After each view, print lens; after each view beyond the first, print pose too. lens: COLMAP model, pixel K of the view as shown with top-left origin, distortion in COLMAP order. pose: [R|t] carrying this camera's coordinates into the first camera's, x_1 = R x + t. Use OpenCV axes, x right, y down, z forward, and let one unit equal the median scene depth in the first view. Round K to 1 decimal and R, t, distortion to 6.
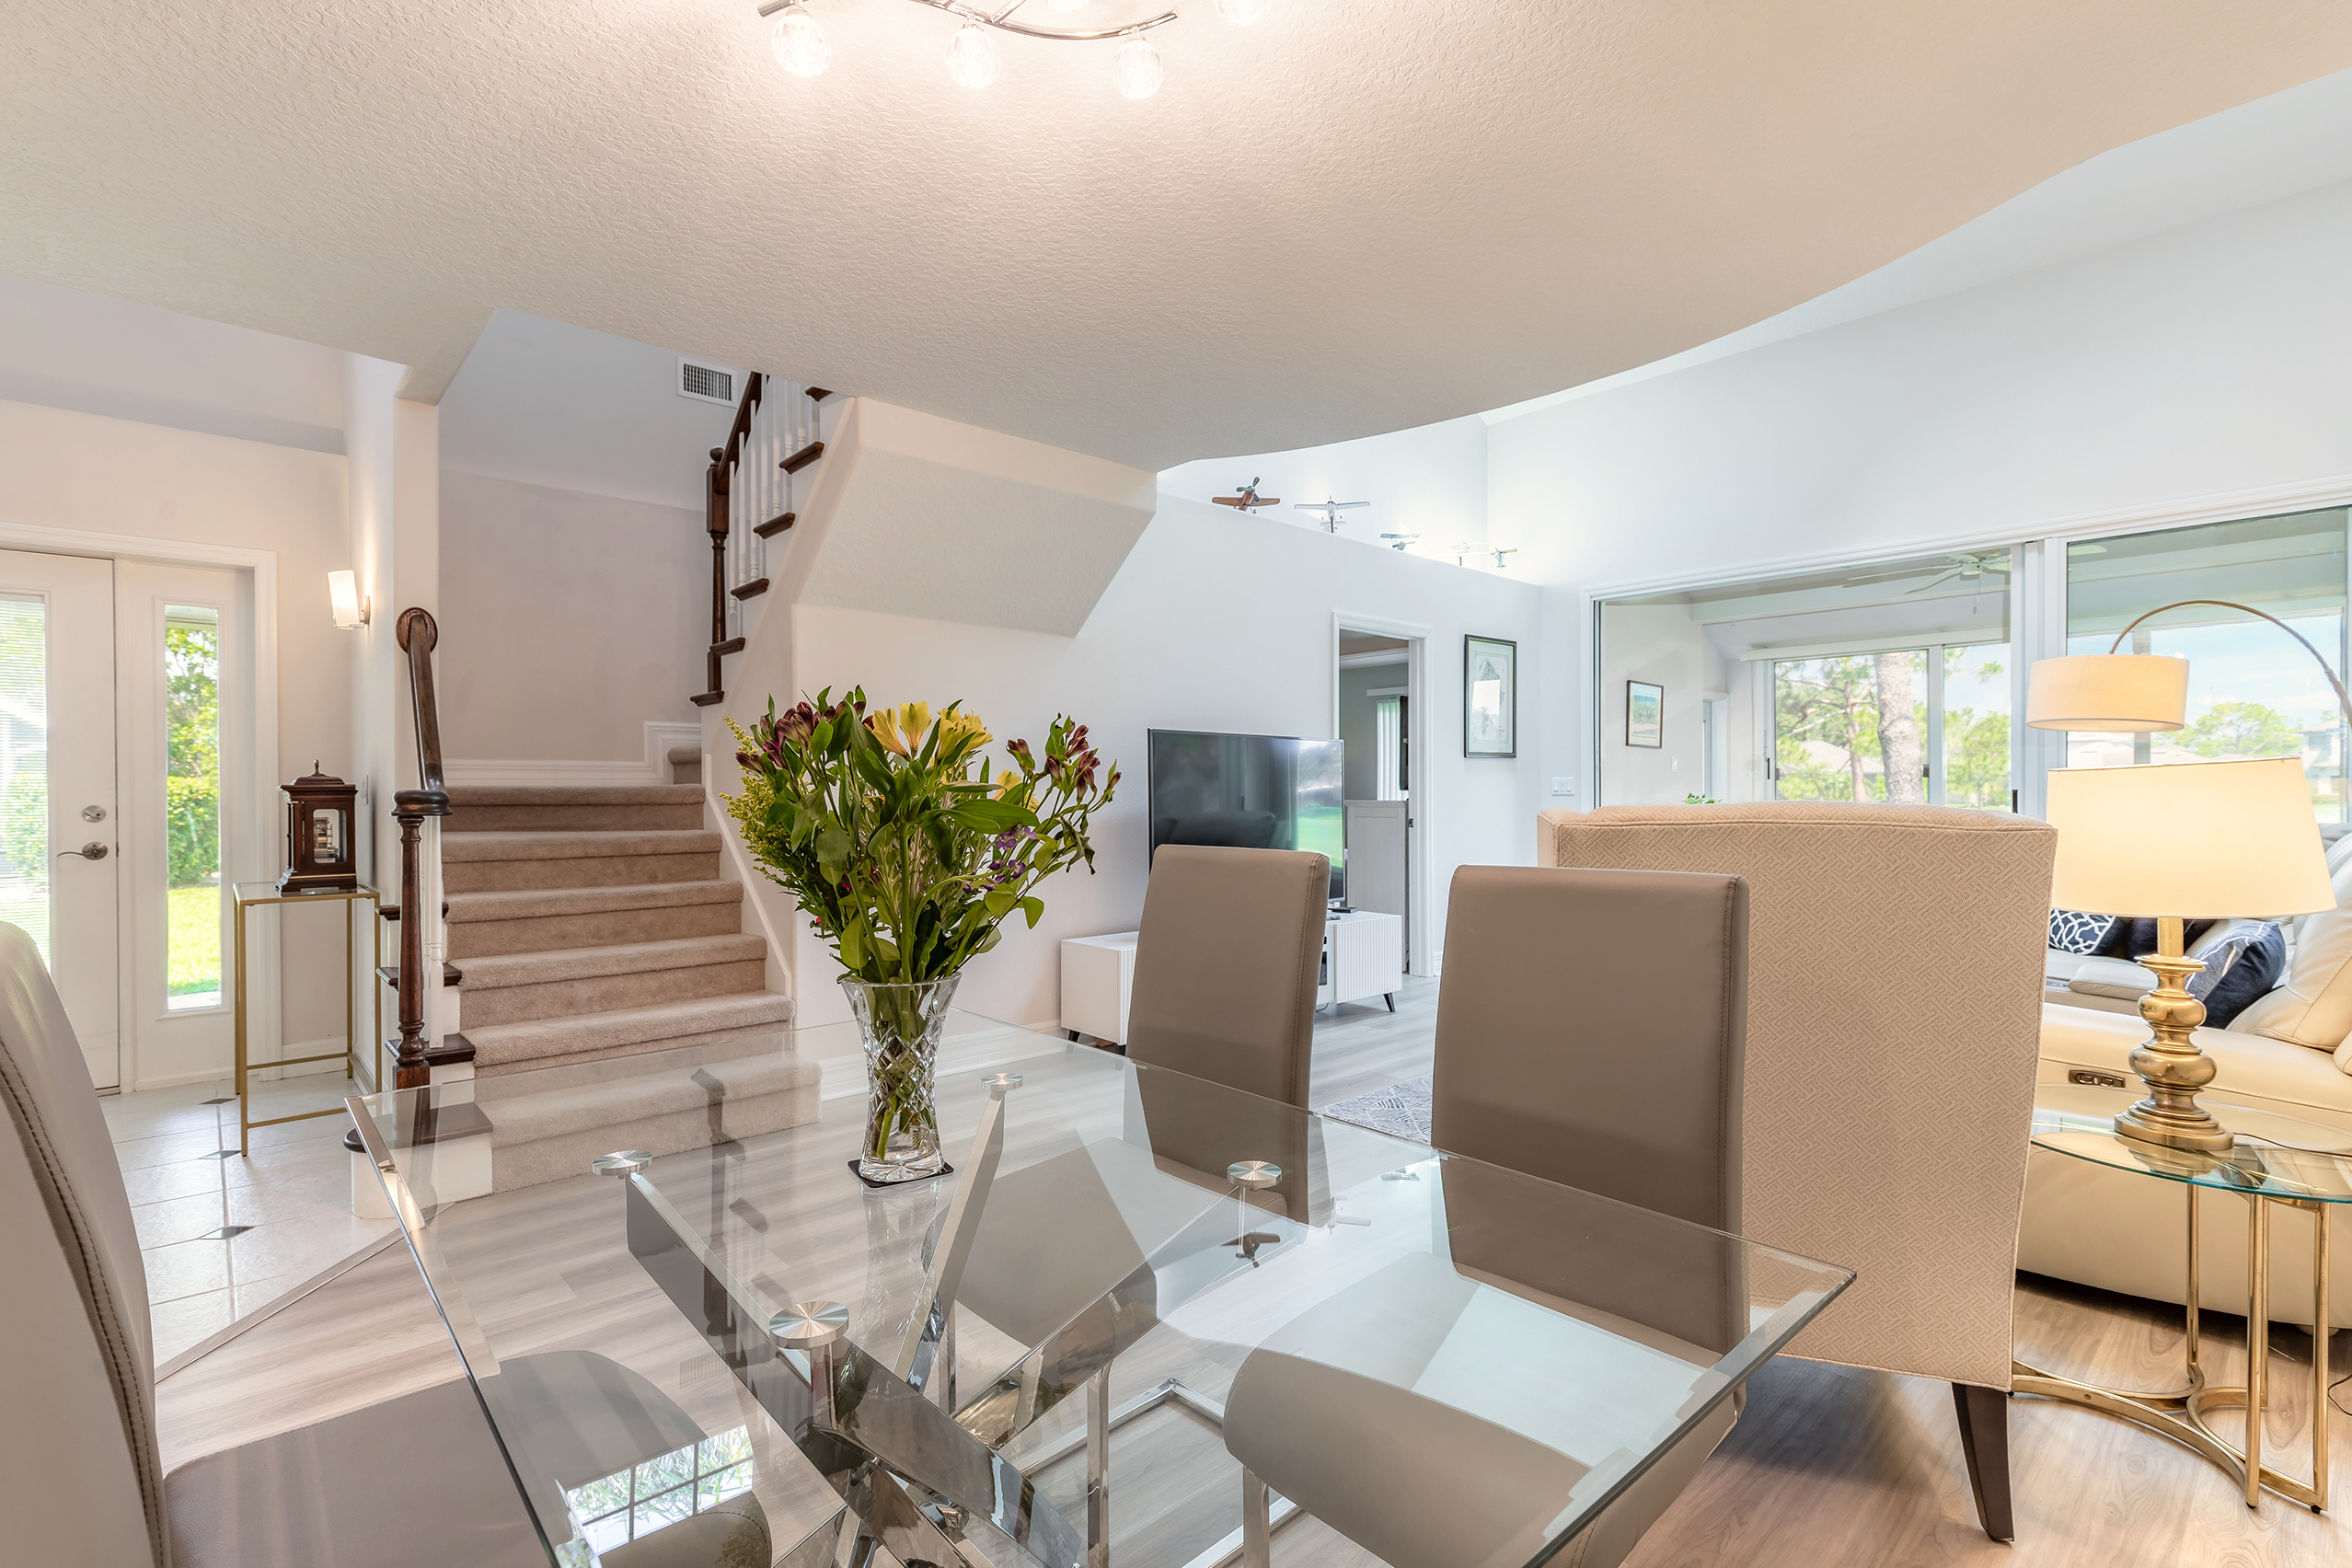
lens RADIAL K [[1080.0, 0, 1180.1], [0, 1080.0, 793.3], [0, 0, 1]] dist [0.005166, 0.000436]
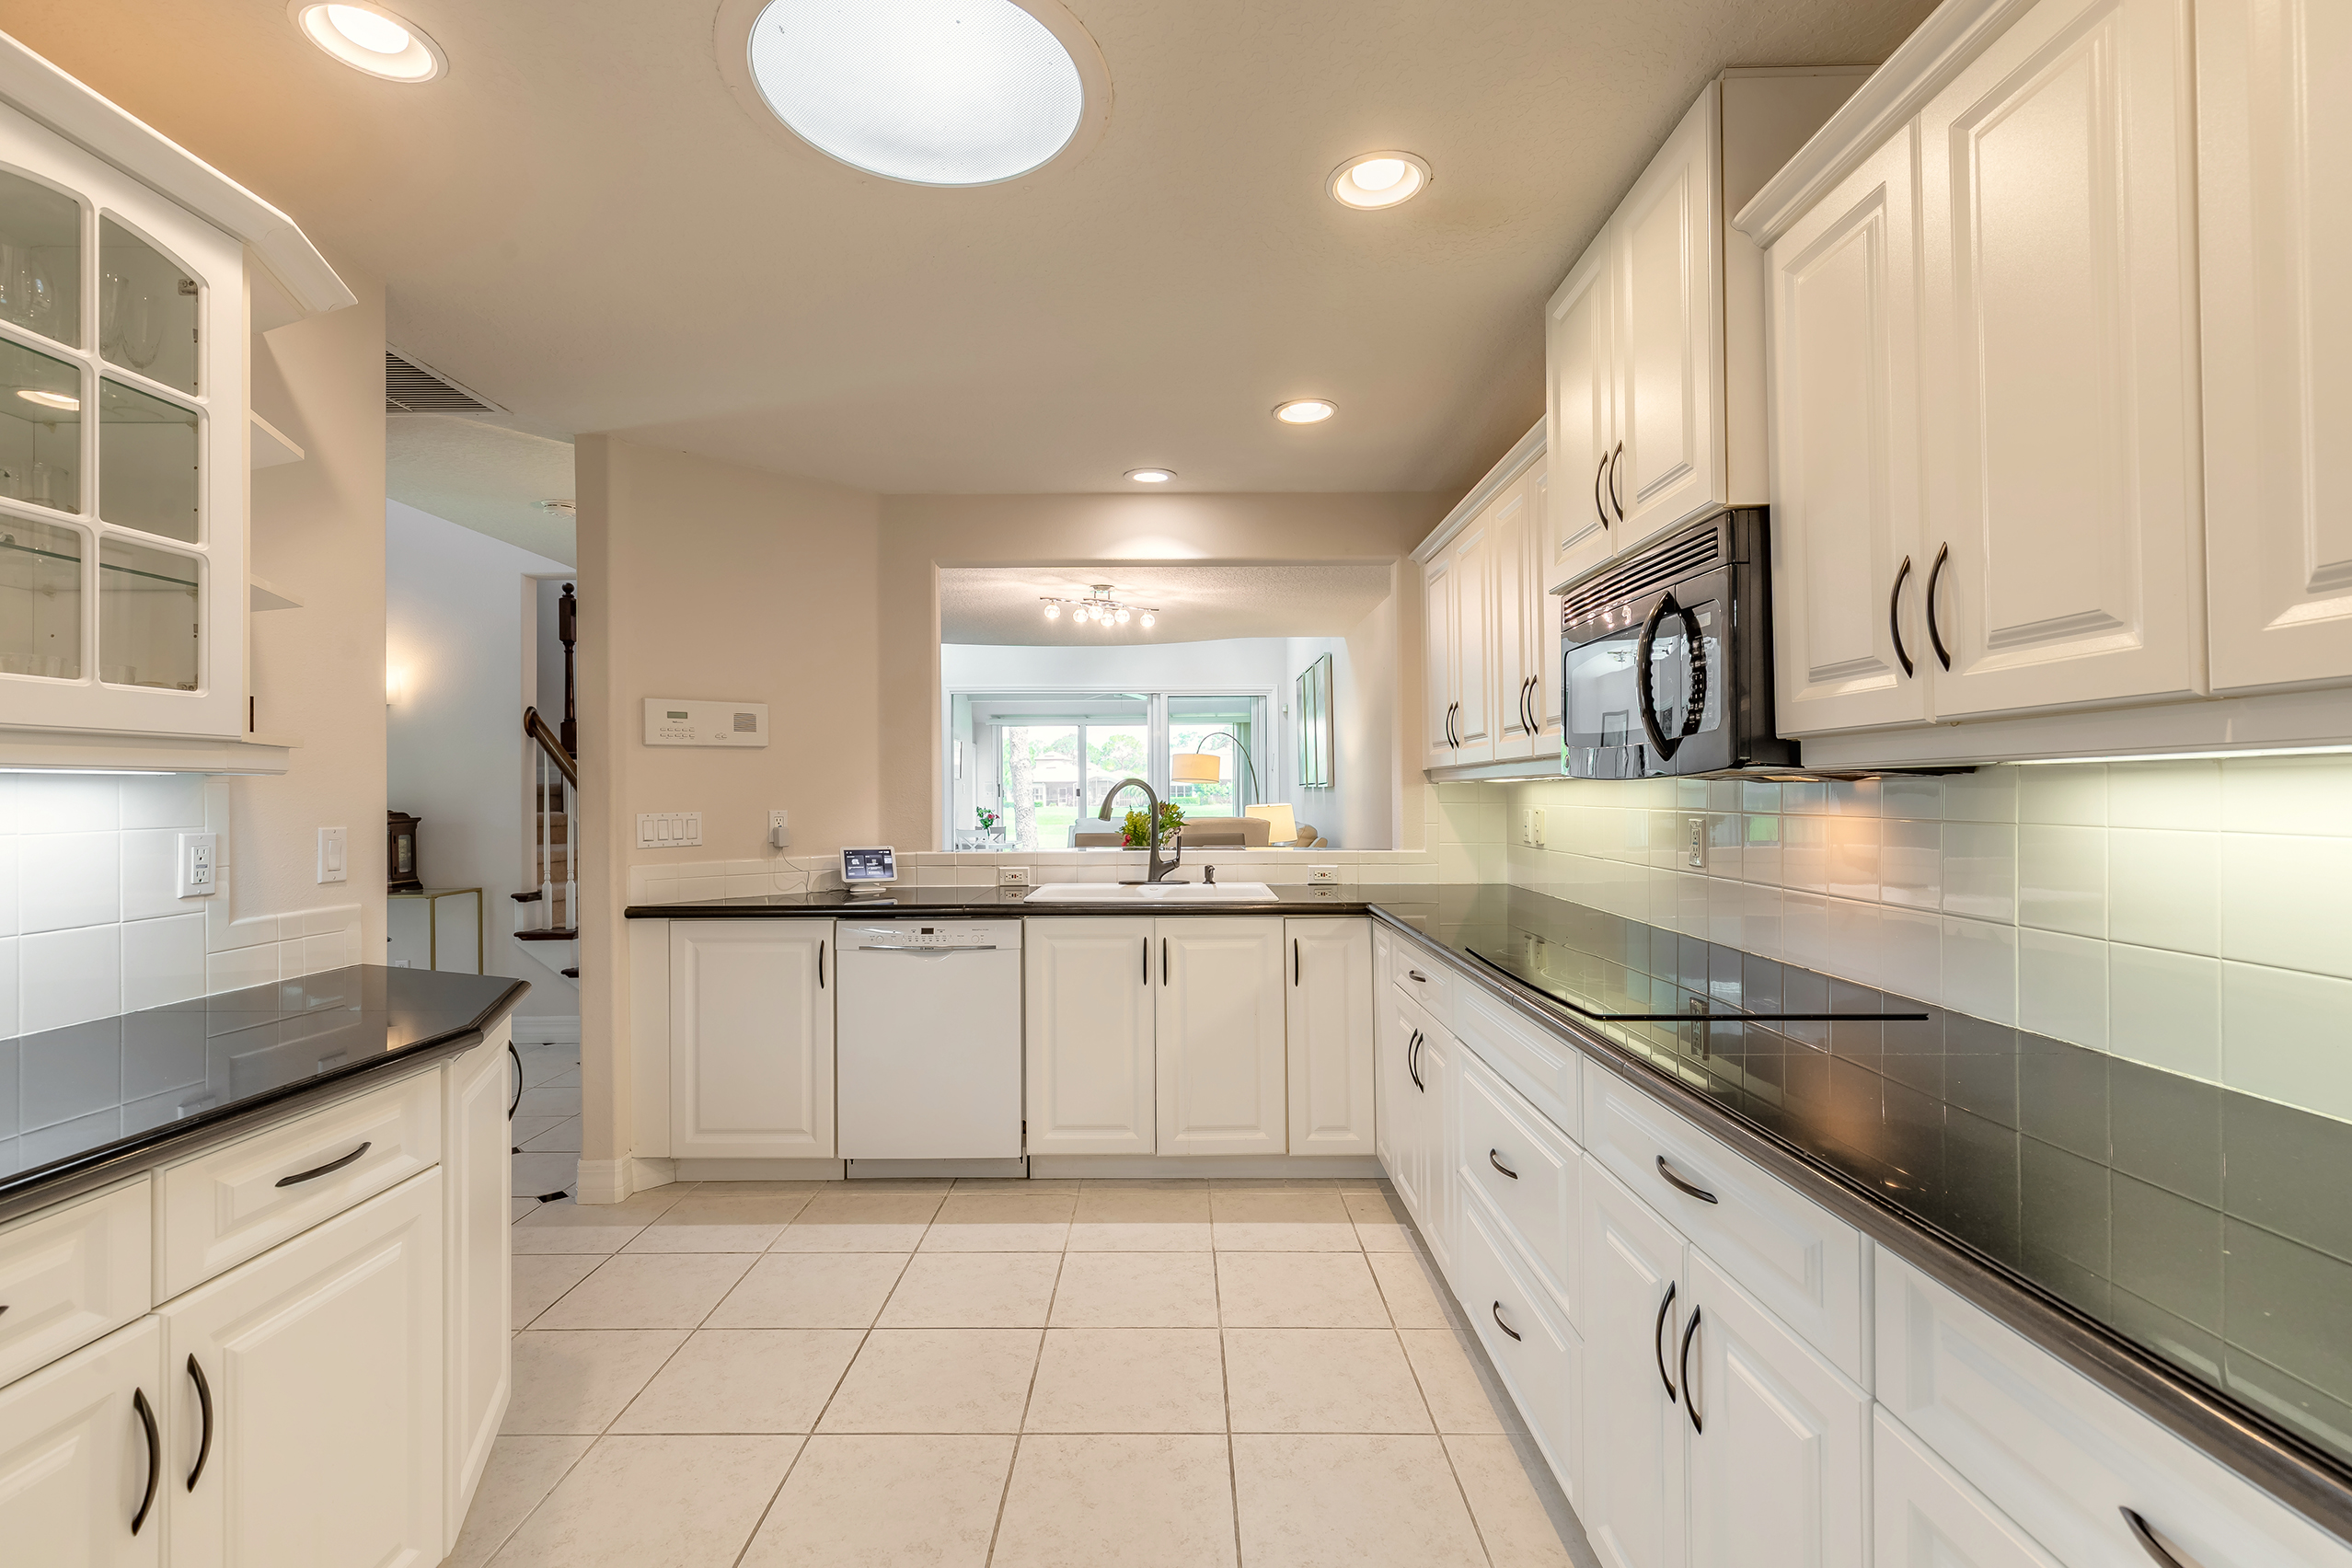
lens RADIAL K [[1058.2, 0, 1176.0], [0, 1058.2, 784.0], [0, 0, 1]] dist [0.001125, -0.000047]
pose [[0.674595, 0.004534, 0.738174, -1.103563], [0.005201, 0.999927, -0.010894, -0.031063], [-0.738170, 0.011188, 0.674522, -0.691642]]
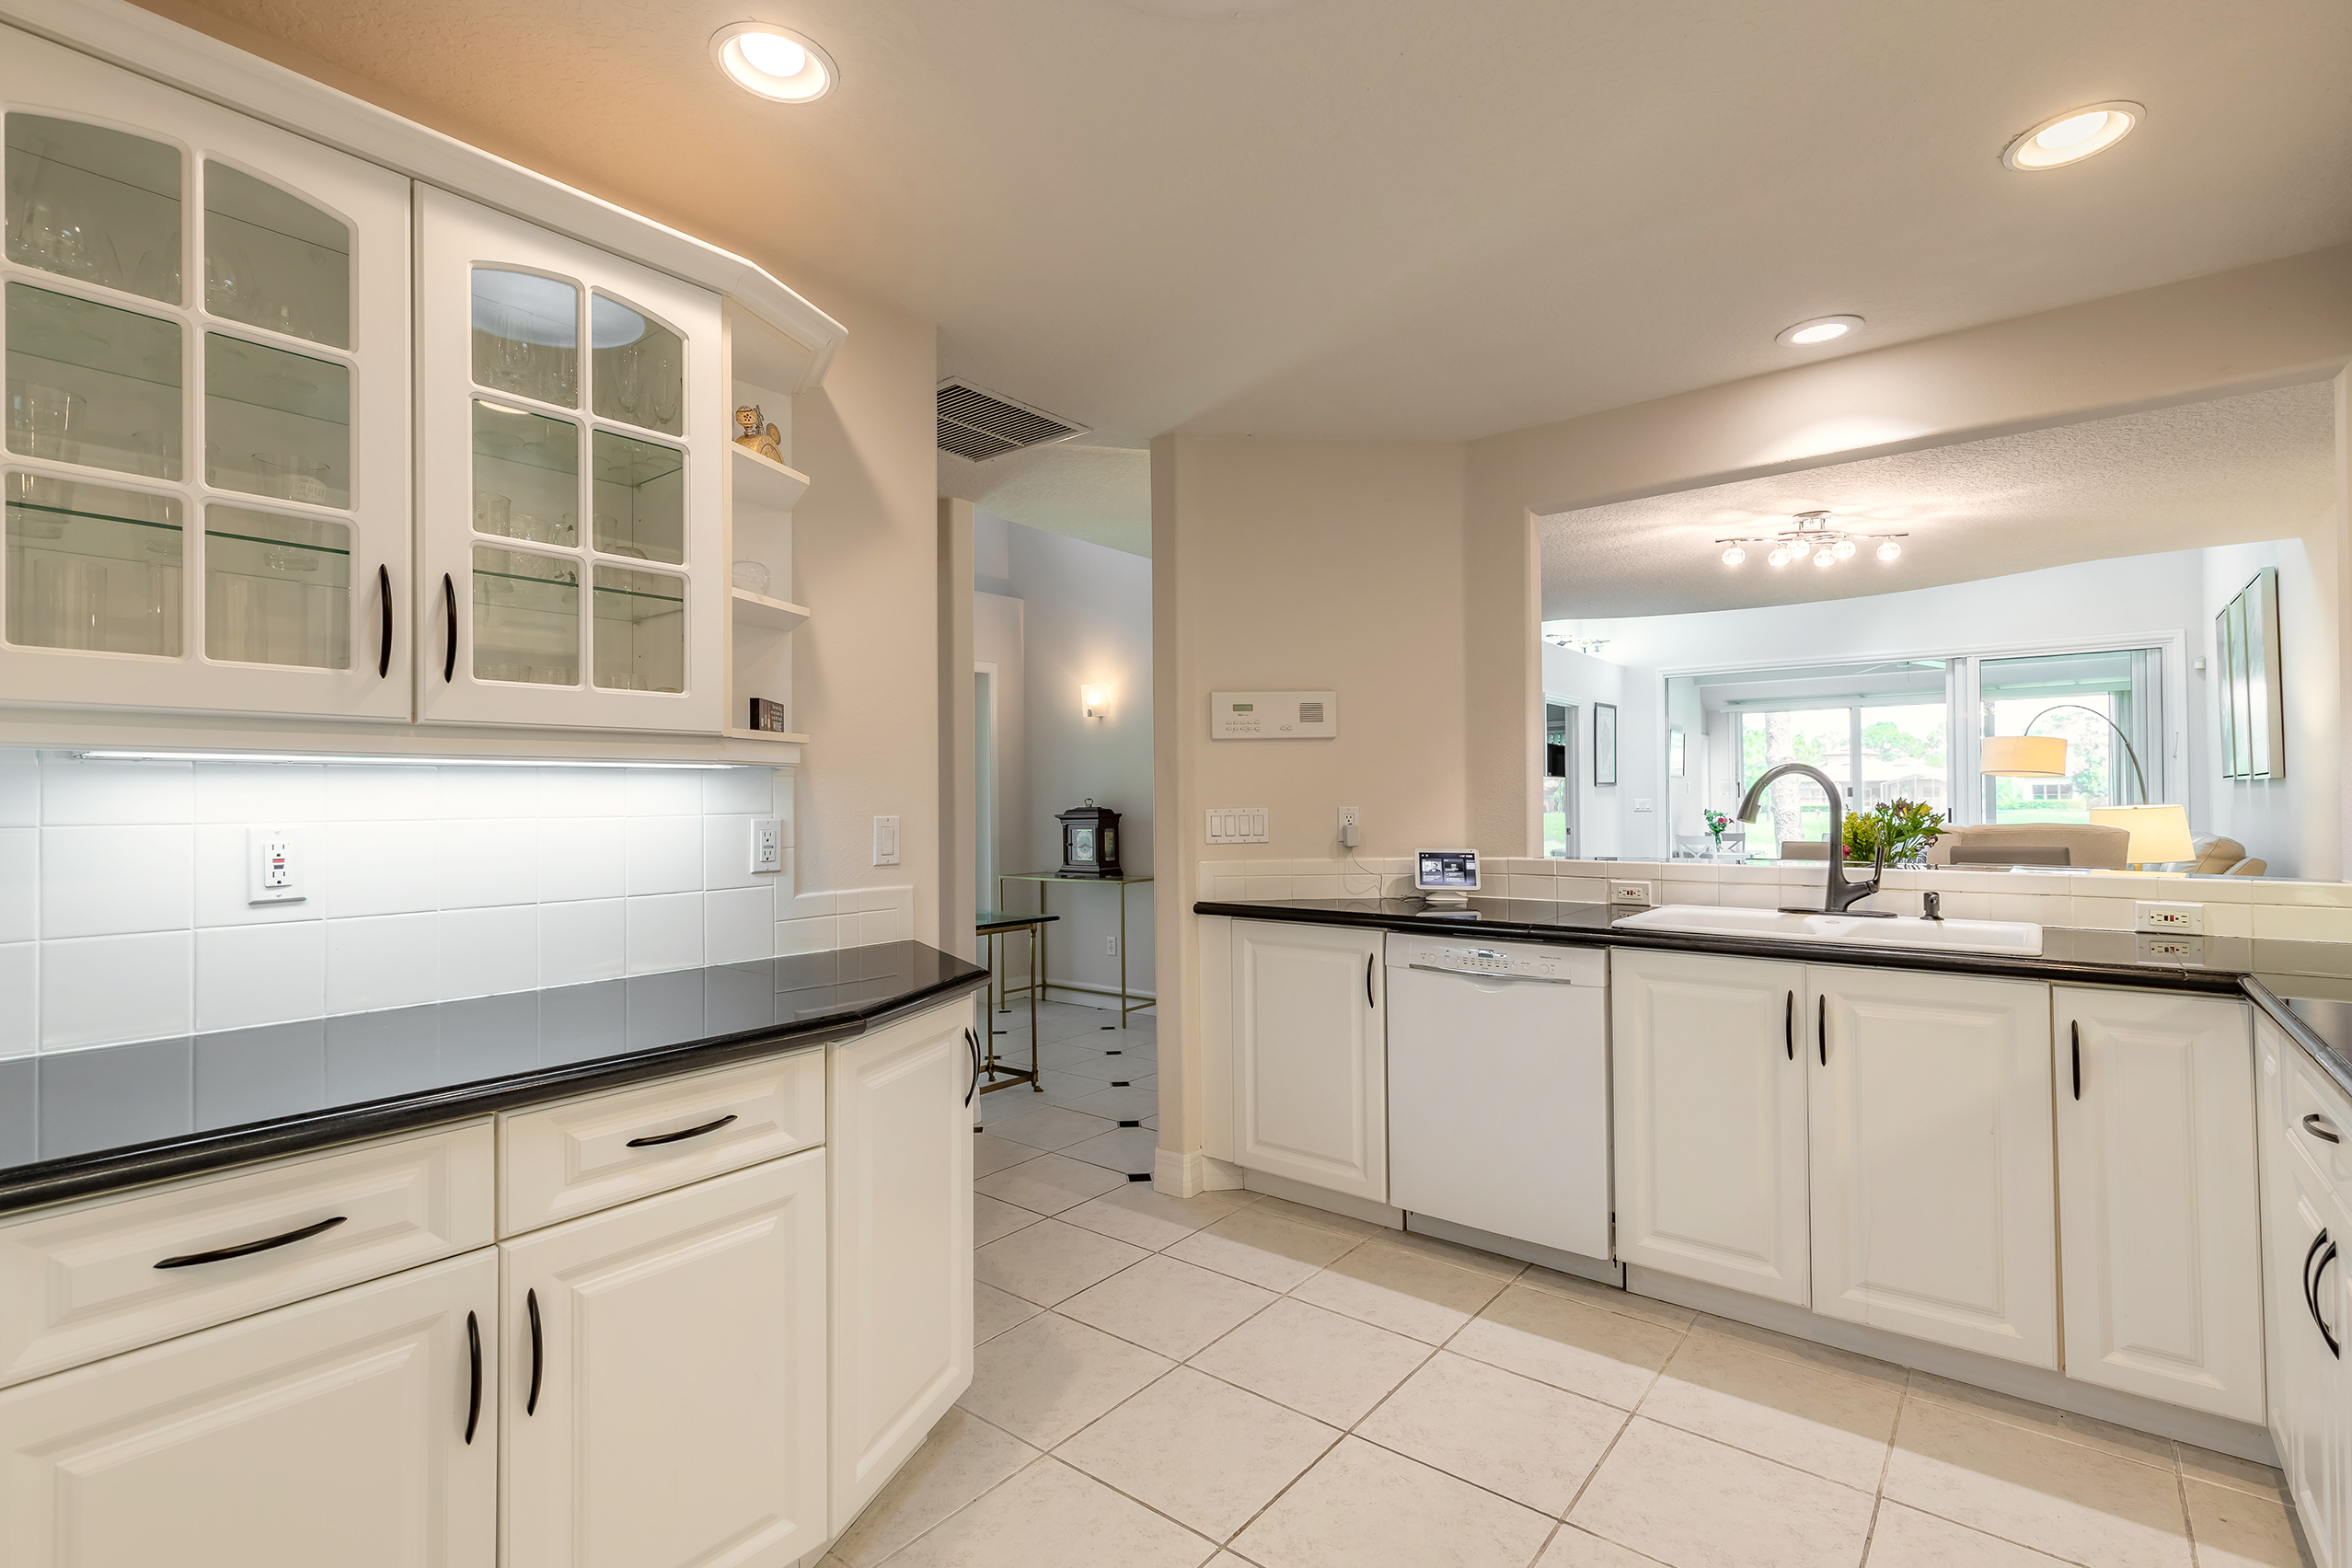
lens RADIAL K [[1084.2, 0, 1170.2], [0, 1084.2, 788.5], [0, 0, 1]] dist [0.012418, -0.003826]
pose [[0.988502, -0.003096, 0.151179, -0.918526], [0.005051, 0.999909, -0.012546, -0.024041], [-0.151126, 0.013165, 0.988427, -0.646179]]
